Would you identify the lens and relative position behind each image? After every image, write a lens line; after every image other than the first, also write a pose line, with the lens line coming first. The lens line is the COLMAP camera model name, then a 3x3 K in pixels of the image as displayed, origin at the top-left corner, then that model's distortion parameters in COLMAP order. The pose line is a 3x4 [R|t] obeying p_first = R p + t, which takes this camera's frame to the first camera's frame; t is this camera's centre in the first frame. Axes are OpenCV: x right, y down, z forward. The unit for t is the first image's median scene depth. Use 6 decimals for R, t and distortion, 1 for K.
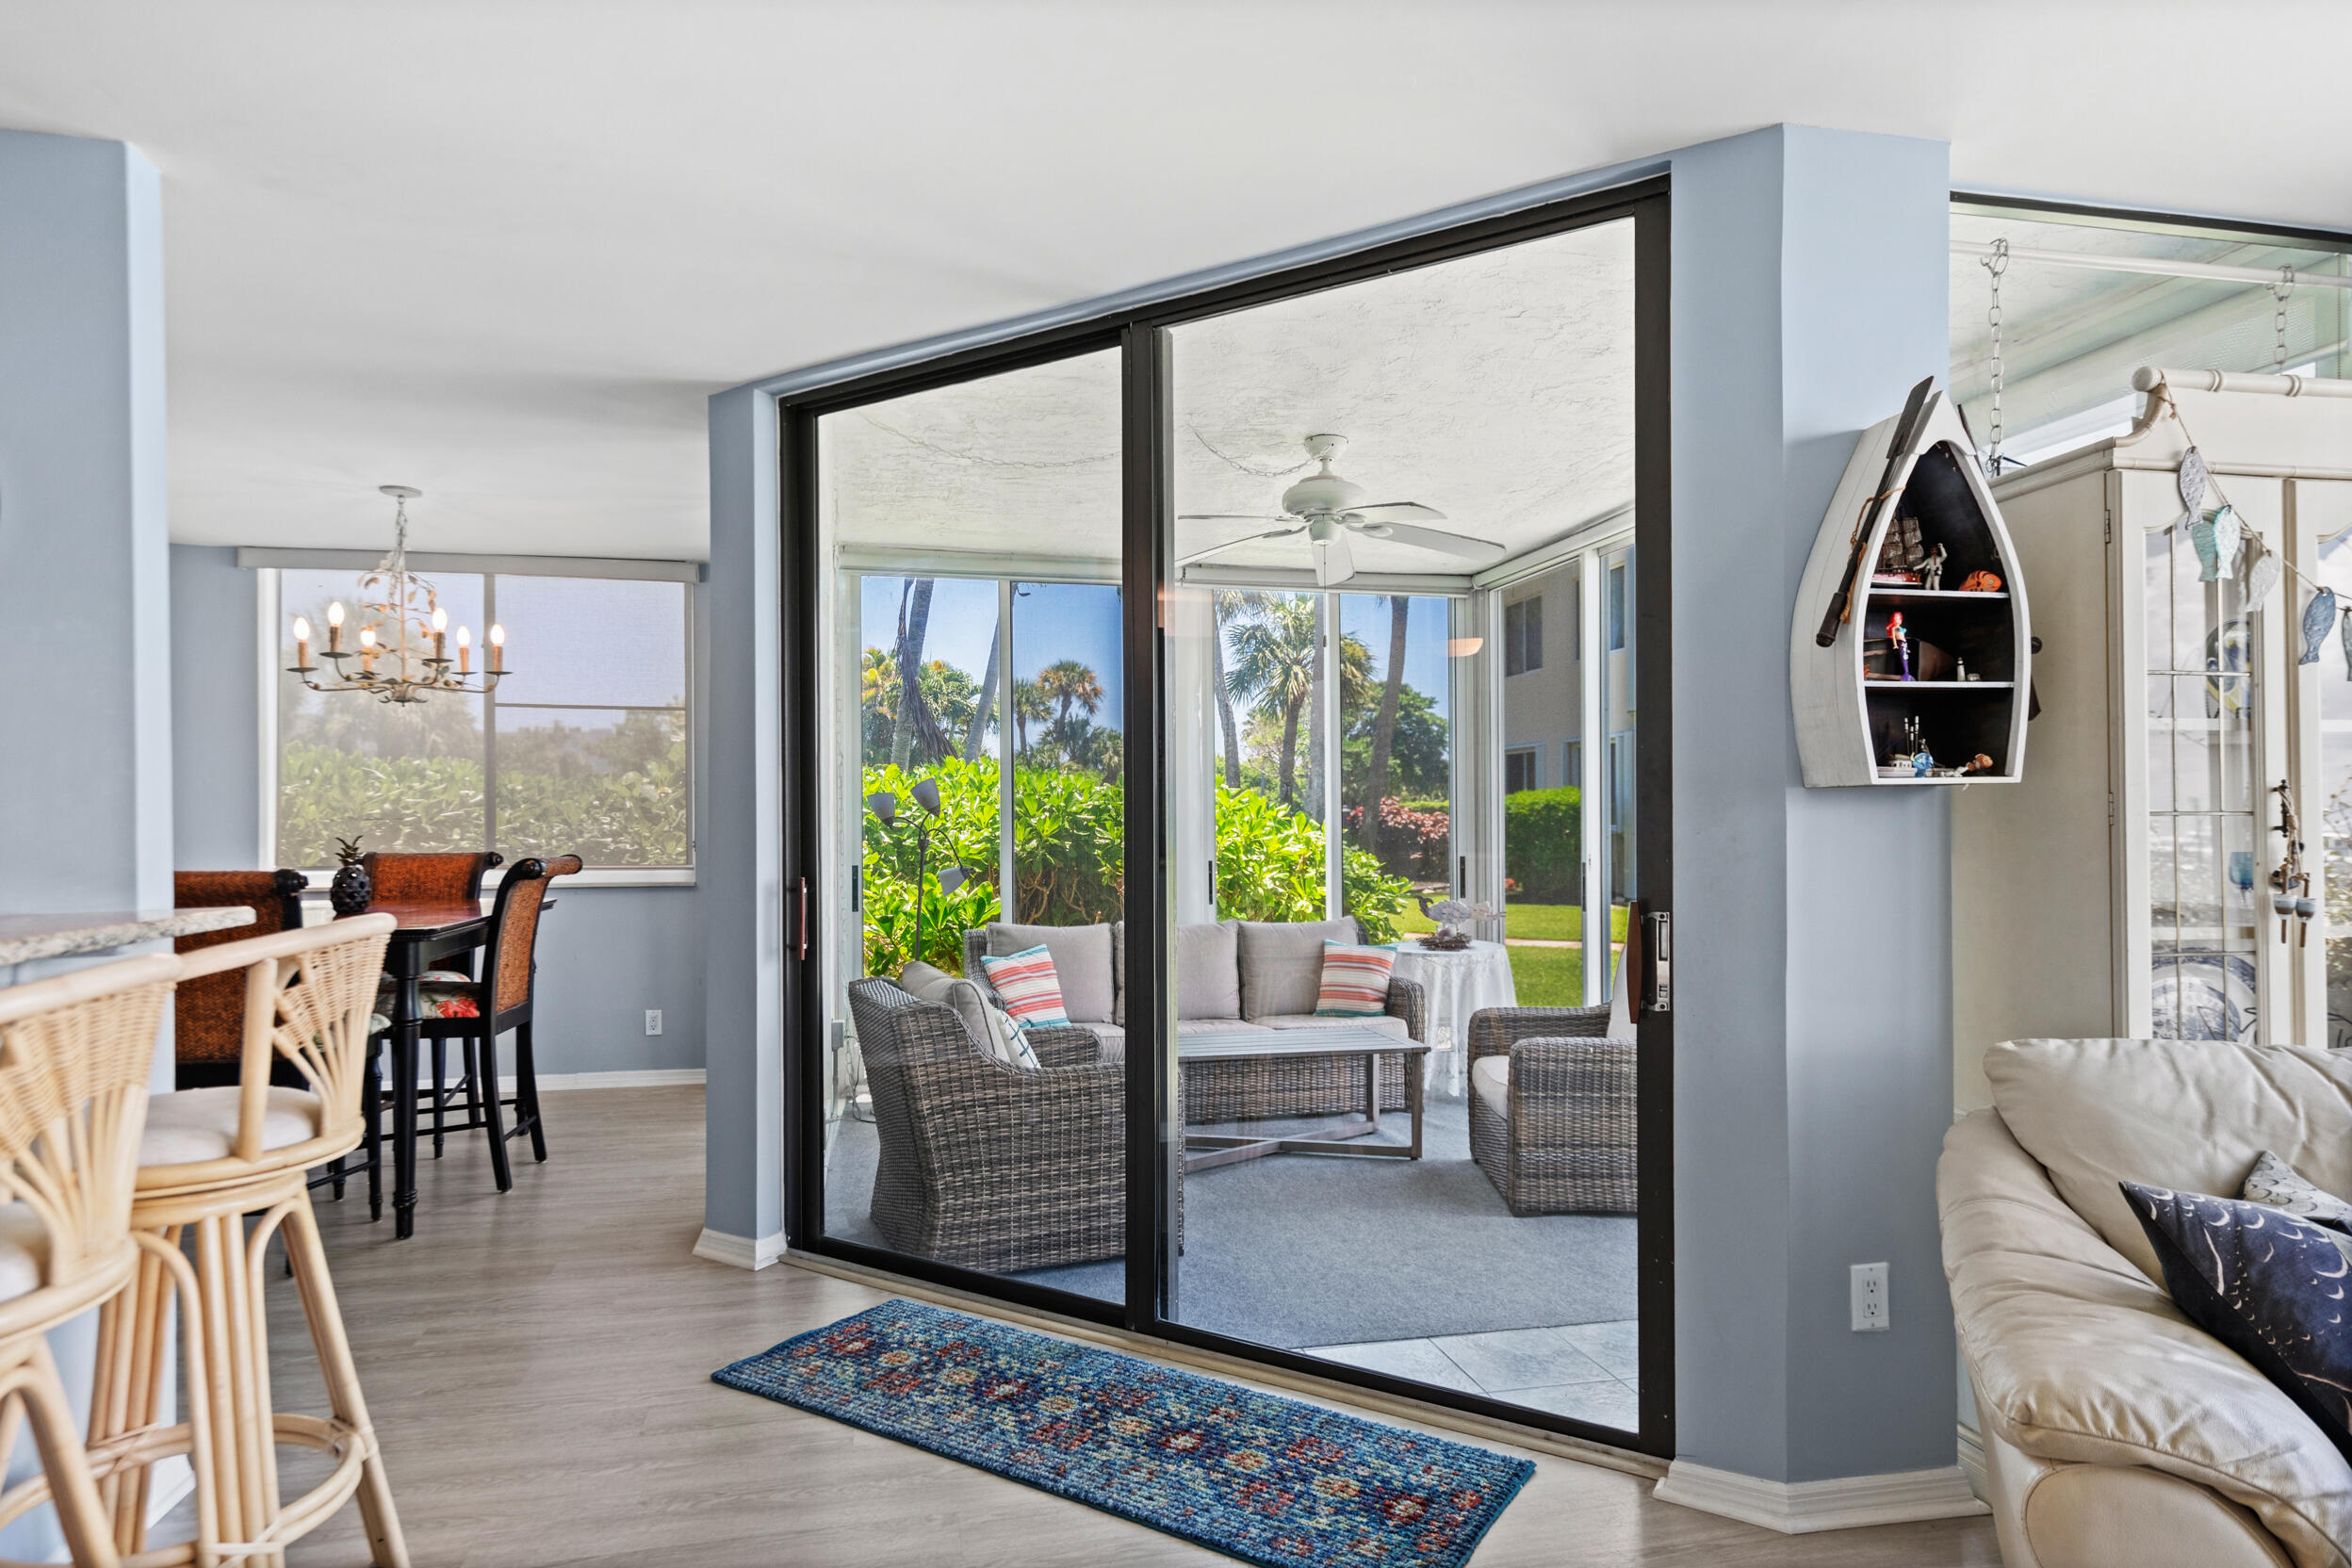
lens RADIAL K [[1335.9, 0, 1192.0], [0, 1335.9, 816.3], [0, 0, 1]] dist [0.007192, 0.001619]
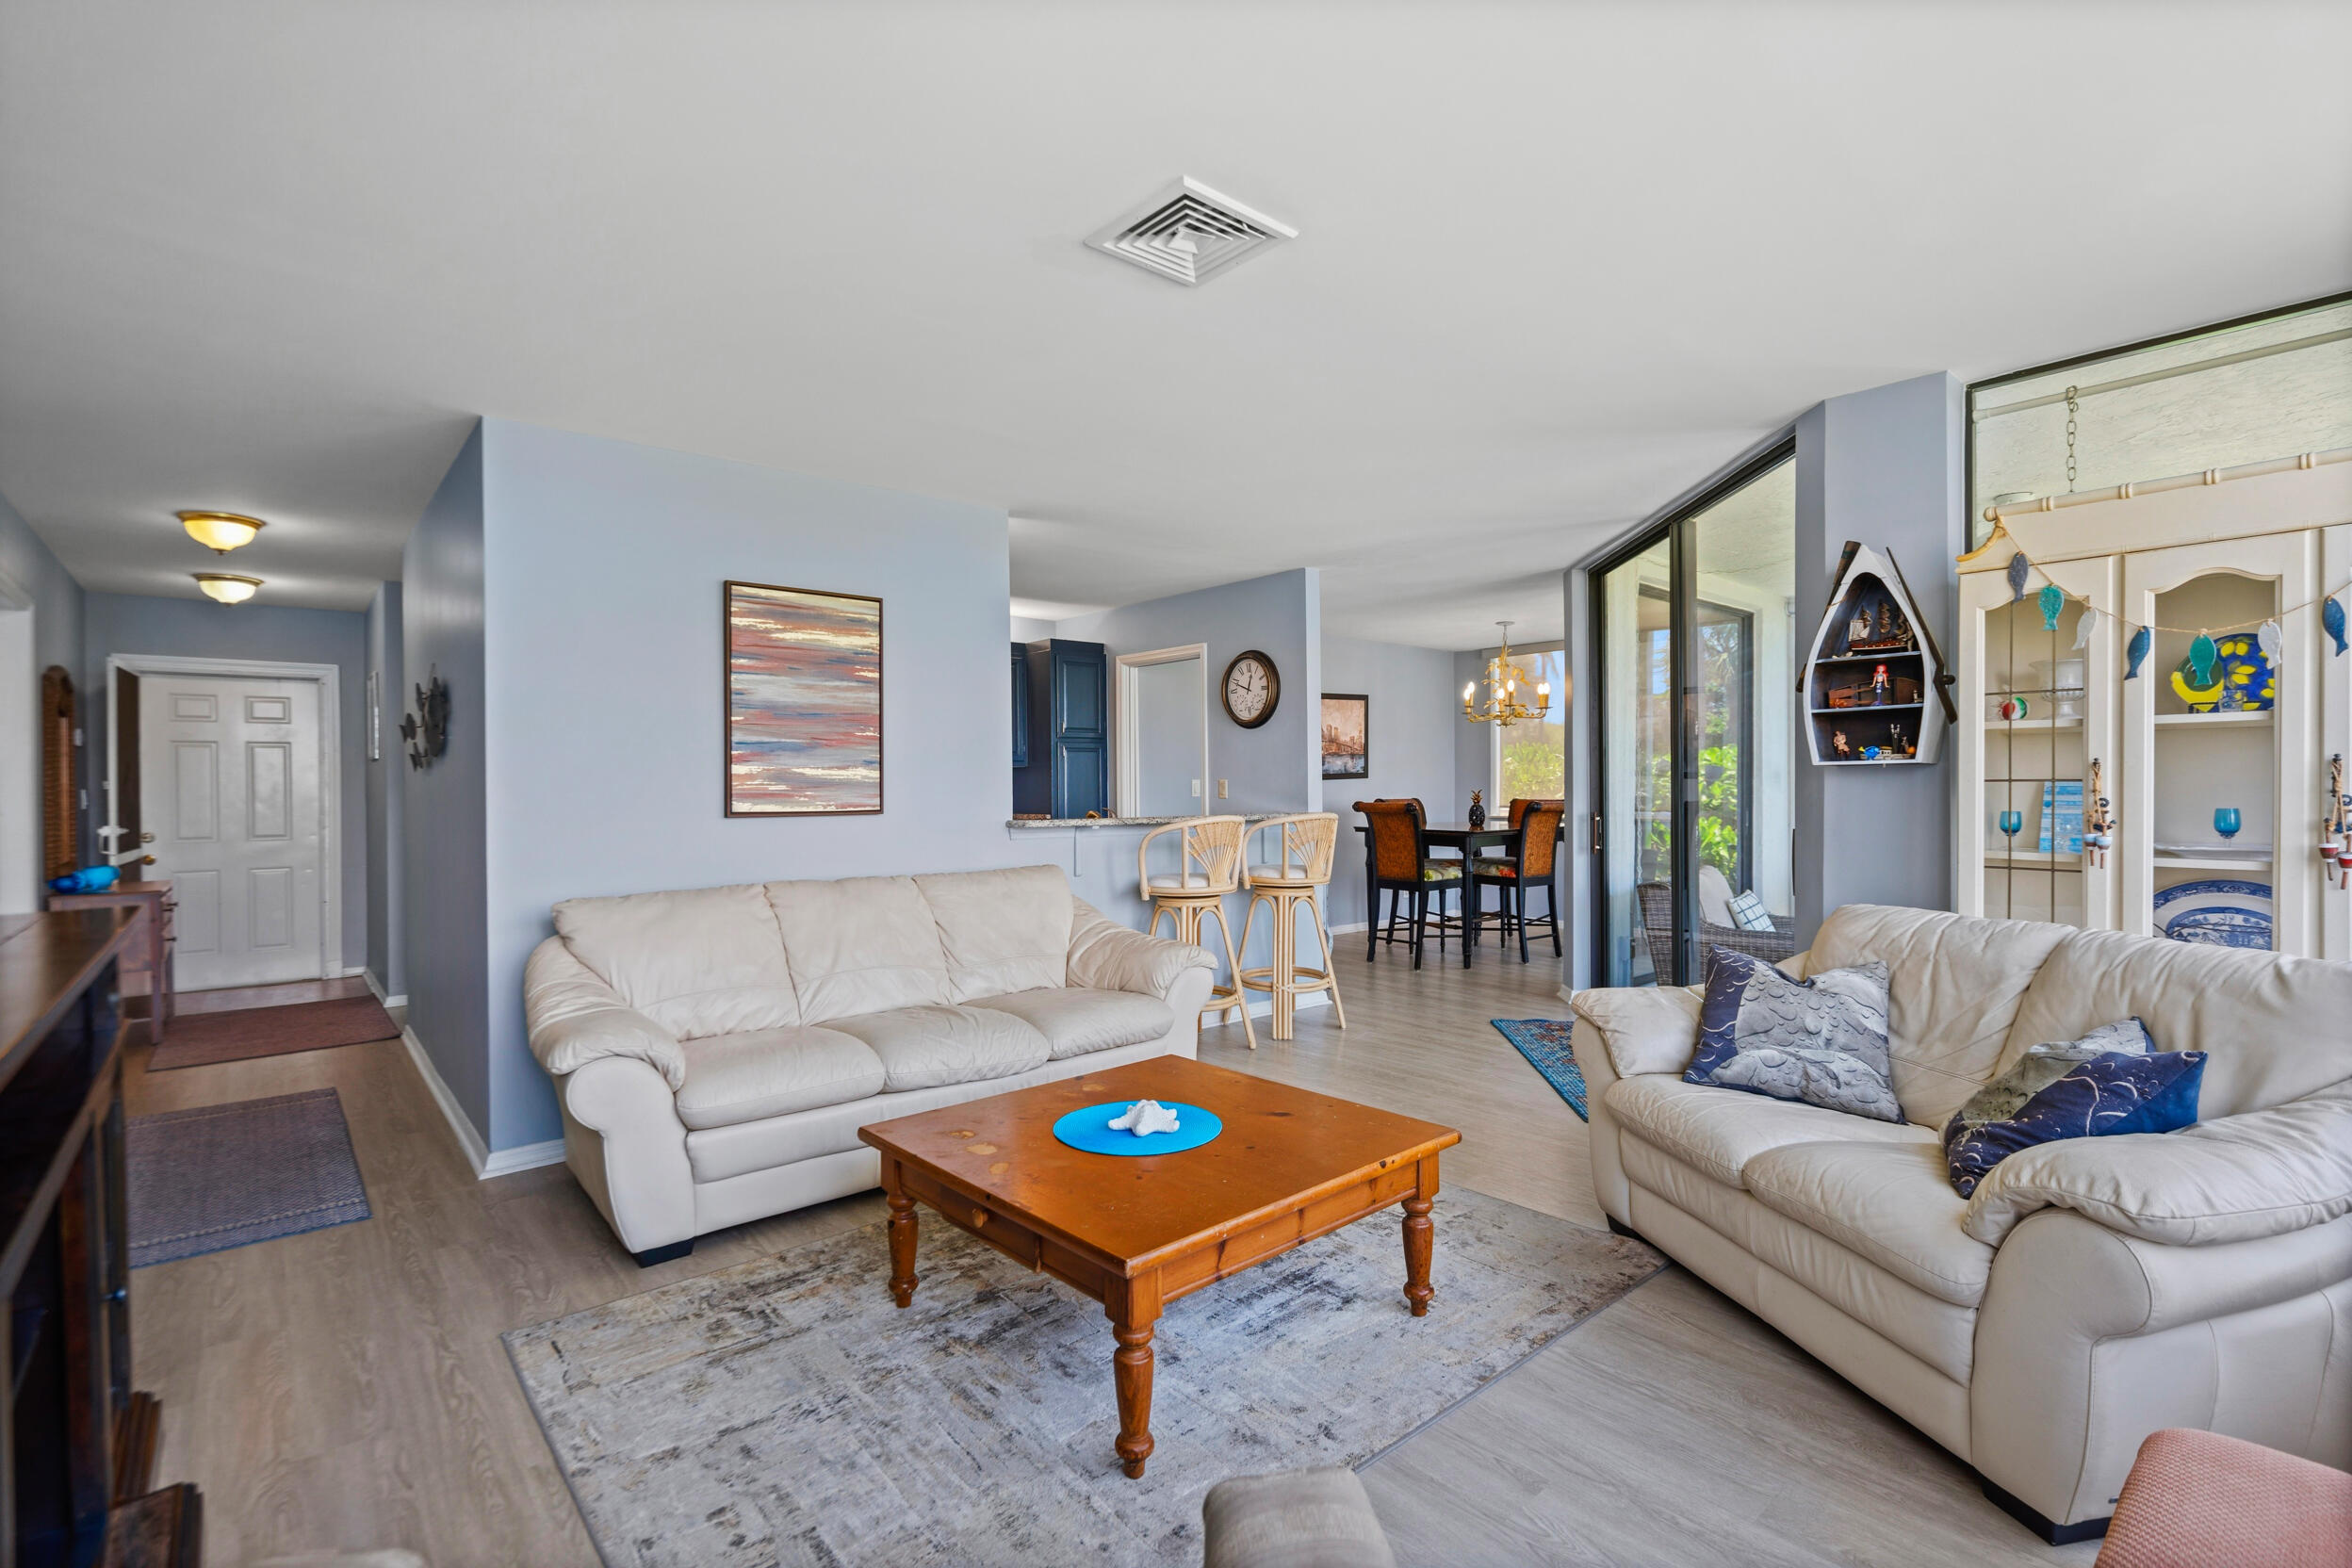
lens RADIAL K [[1079.8, 0, 1186.2], [0, 1079.8, 787.6], [0, 0, 1]] dist [-0.002364, 0.001783]
pose [[0.472506, 0.004891, -0.881314, 0.614008], [0.003666, 0.999965, 0.007514, -0.003322], [0.881320, -0.006781, 0.472471, -0.209823]]
